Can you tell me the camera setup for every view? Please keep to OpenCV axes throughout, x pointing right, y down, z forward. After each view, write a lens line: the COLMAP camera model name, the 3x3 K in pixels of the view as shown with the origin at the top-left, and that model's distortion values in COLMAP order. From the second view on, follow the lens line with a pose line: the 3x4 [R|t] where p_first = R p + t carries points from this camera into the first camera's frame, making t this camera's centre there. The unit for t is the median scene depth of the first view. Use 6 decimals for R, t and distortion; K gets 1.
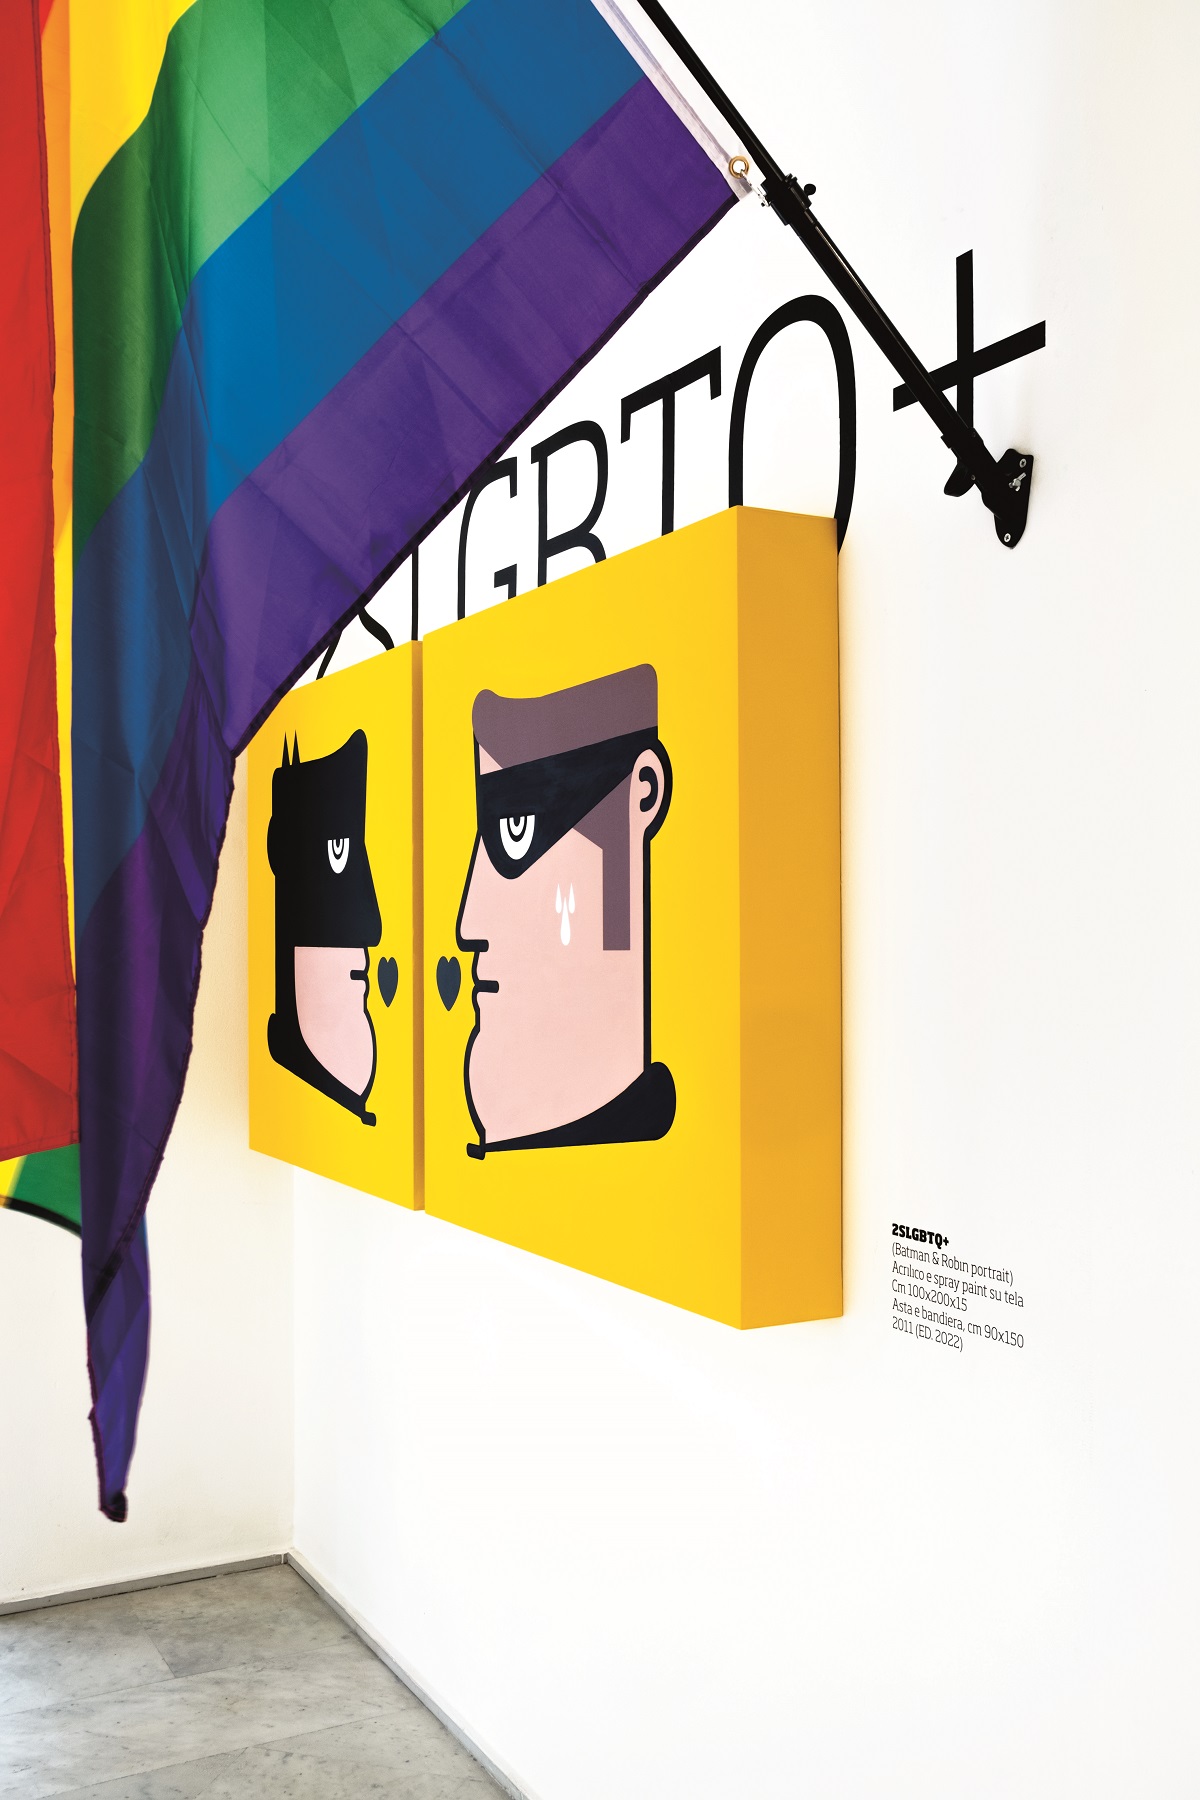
lens RADIAL K [[1781.2, 0, 599.3], [0, 1781.2, 904.3], [0, 0, 1]] dist [0.016568, 0.000000]
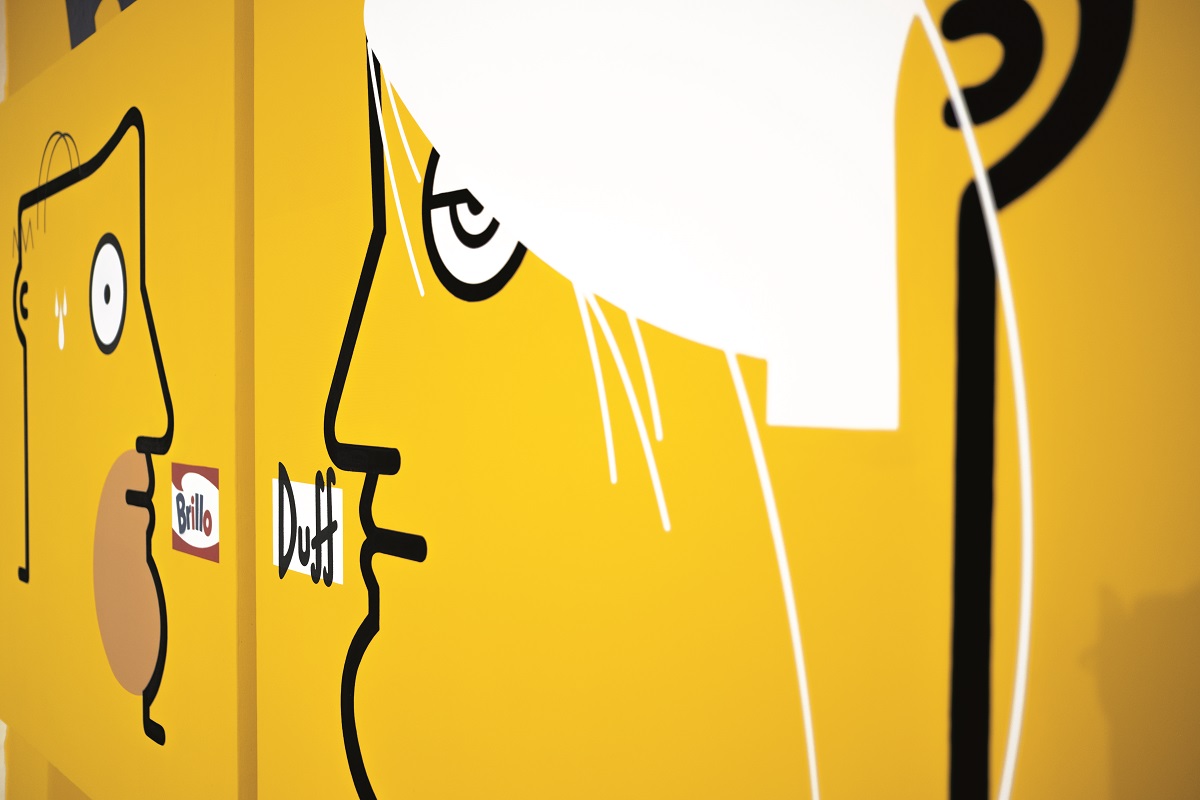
lens RADIAL K [[1187.5, 0, 601.5], [0, 1187.5, 400.8], [0, 0, 1]] dist [0.016568, 0.000000]
pose [[0.978779, 0.018191, 0.204112, -0.074403], [-0.019826, 0.999786, 0.005967, 0.002977], [-0.203959, -0.009887, 0.978929, 0.654967]]
